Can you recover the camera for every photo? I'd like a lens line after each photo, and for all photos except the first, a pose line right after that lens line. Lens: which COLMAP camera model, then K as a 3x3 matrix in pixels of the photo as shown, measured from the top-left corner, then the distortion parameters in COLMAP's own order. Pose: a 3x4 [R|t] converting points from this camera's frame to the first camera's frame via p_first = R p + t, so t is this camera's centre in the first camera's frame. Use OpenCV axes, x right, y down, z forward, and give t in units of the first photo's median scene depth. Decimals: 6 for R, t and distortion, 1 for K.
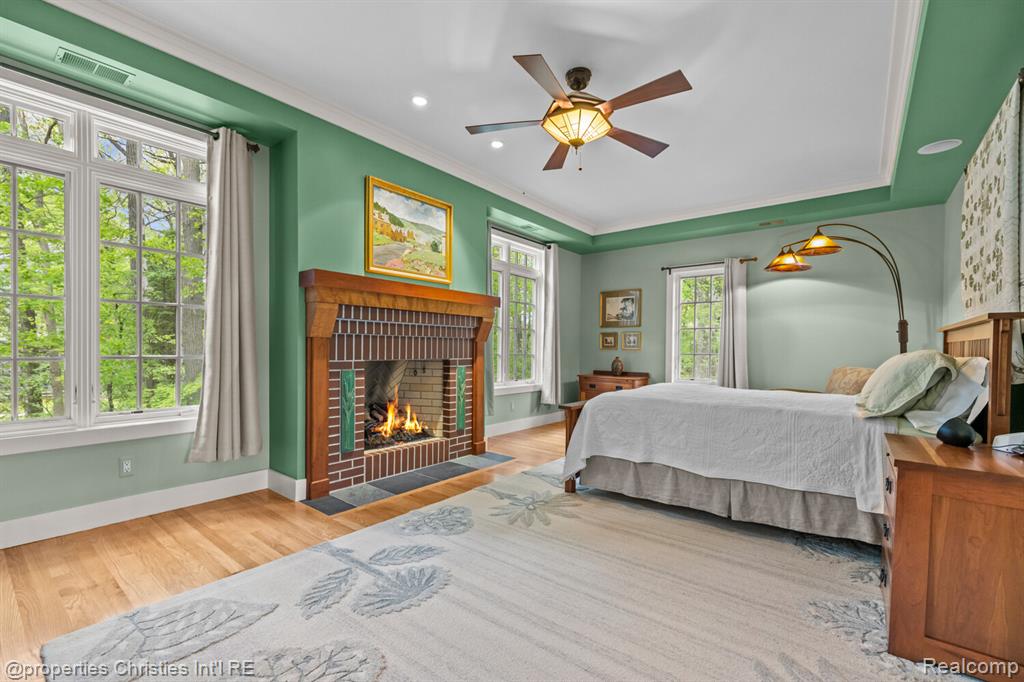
lens RADIAL K [[433.5, 0, 505.2], [0, 433.5, 356.2], [0, 0, 1]] dist [-0.003836, 0.000489]
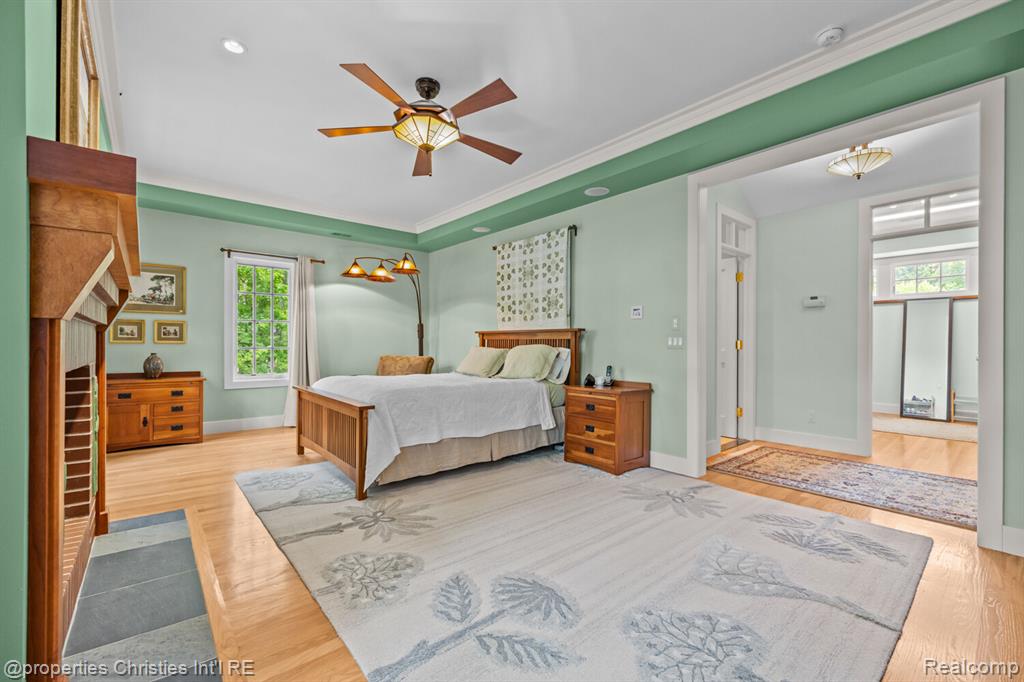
lens RADIAL K [[433.5, 0, 509.0], [0, 433.5, 346.5], [0, 0, 1]] dist [-0.003836, 0.000489]
pose [[0.205337, -0.013514, 0.978598, -0.791914], [0.013250, 0.999851, 0.011027, -0.021862], [-0.978602, 0.010702, 0.205486, 0.571055]]
